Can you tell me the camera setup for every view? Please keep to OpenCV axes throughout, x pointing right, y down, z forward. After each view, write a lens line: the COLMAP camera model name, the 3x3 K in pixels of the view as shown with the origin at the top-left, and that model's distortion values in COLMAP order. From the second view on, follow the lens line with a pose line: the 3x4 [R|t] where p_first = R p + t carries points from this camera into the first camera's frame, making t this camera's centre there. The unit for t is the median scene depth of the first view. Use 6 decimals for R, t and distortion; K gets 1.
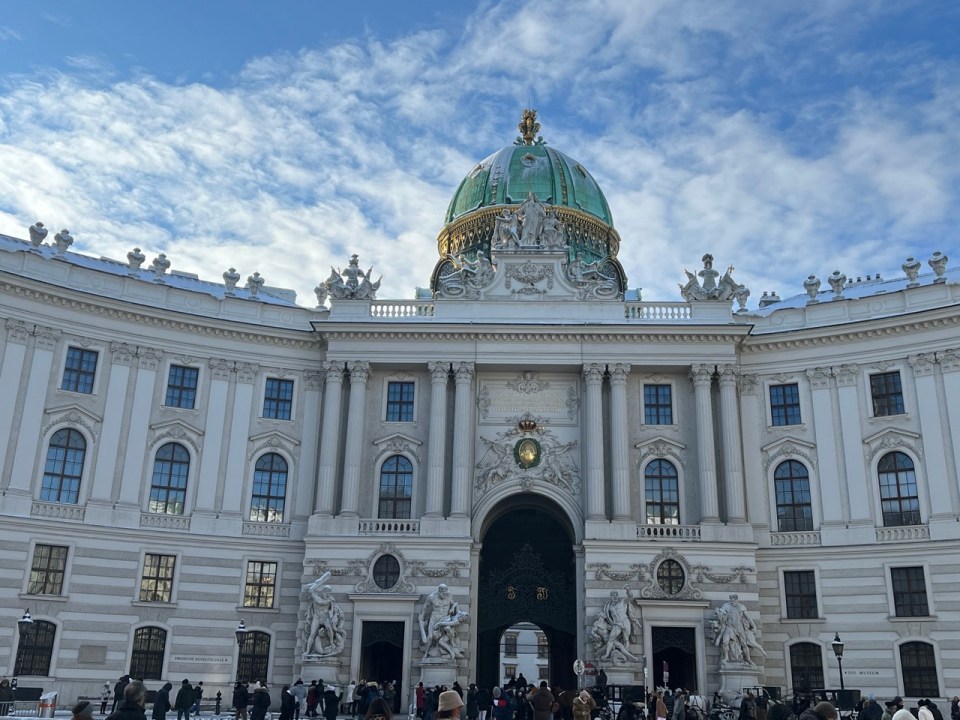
lens RADIAL K [[1005.0, 0, 480.0], [0, 1005.0, 360.0], [0, 0, 1]] dist [0.172546, -0.433005]
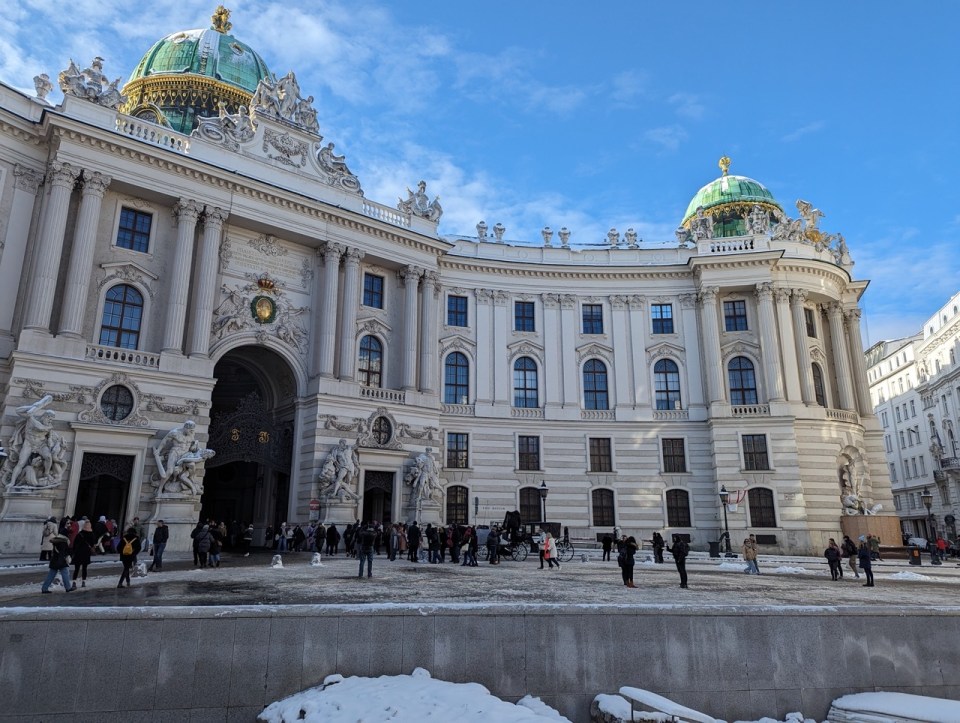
lens RADIAL K [[675.1, 0, 480.0], [0, 675.1, 361.5], [0, 0, 1]] dist [0.077980, -0.088535]
pose [[0.757420, 0.144563, 0.636723, -0.243704], [-0.199737, 0.979732, 0.015159, 0.095037], [-0.621627, -0.138659, 0.770943, 0.310644]]
